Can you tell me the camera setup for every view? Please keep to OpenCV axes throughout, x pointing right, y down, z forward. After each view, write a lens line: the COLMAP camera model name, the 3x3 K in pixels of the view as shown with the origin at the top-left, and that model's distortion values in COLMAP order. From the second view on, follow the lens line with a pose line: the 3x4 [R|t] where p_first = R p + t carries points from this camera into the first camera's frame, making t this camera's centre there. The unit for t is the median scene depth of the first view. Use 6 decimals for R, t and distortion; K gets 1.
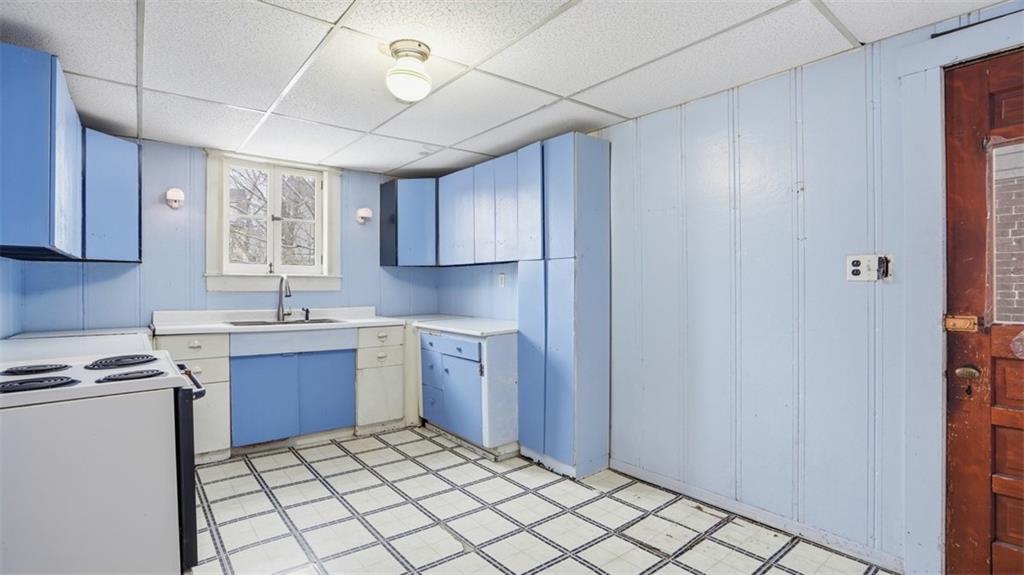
lens RADIAL K [[482.9, 0, 513.3], [0, 482.9, 287.6], [0, 0, 1]] dist [-0.047712, 0.018343]
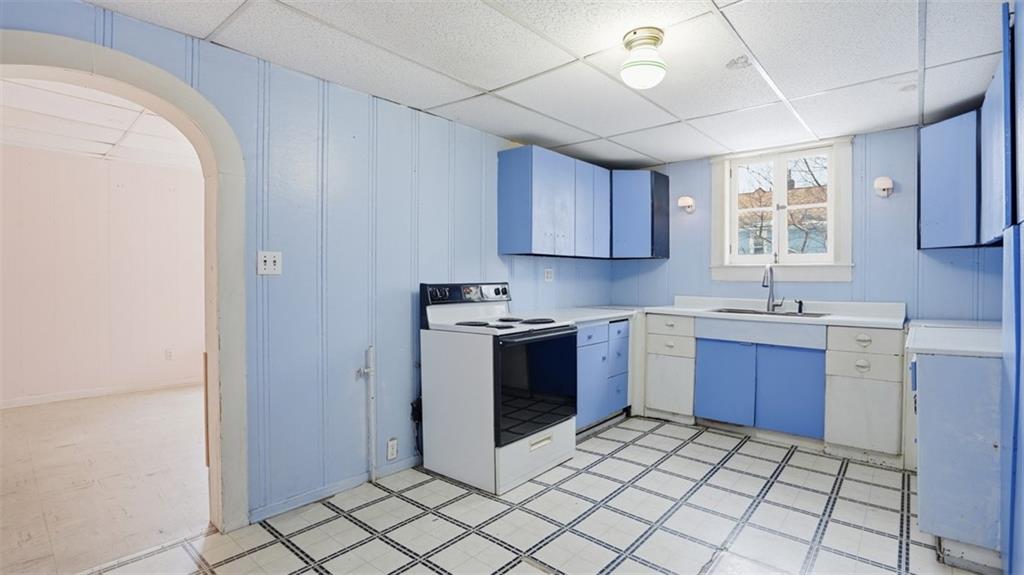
lens RADIAL K [[482.9, 0, 513.6], [0, 482.9, 281.8], [0, 0, 1]] dist [-0.047712, 0.018343]
pose [[0.168605, 0.010338, -0.985630, 0.423100], [-0.005166, 0.999941, 0.009604, 0.001692], [0.985670, 0.003473, 0.168648, 0.330946]]
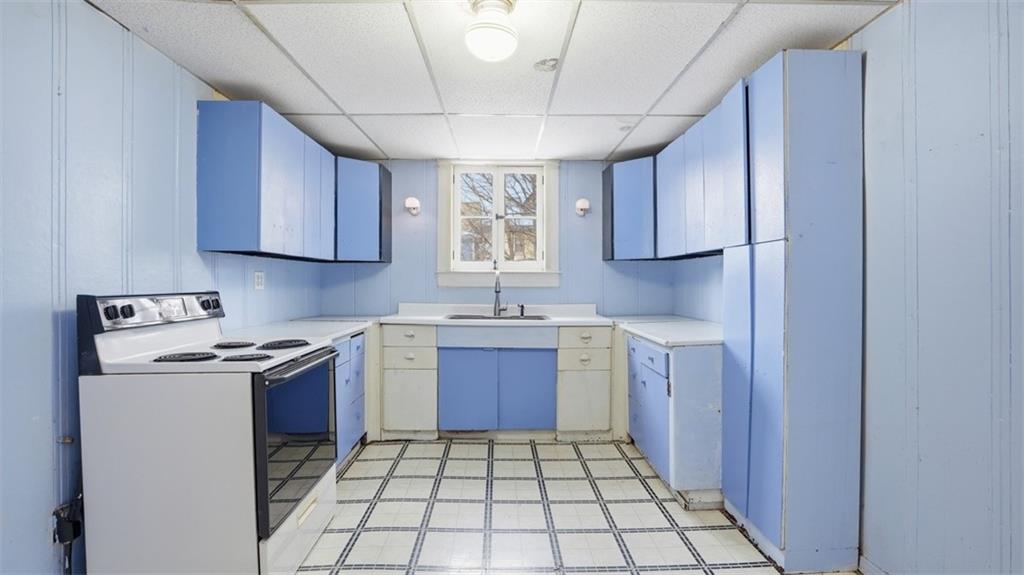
lens RADIAL K [[482.9, 0, 513.6], [0, 482.9, 285.7], [0, 0, 1]] dist [-0.047712, 0.018343]
pose [[0.792080, 0.004910, -0.610398, 0.192152], [-0.003558, 0.999988, 0.003428, 0.000957], [0.610407, -0.000544, 0.792088, 0.207112]]
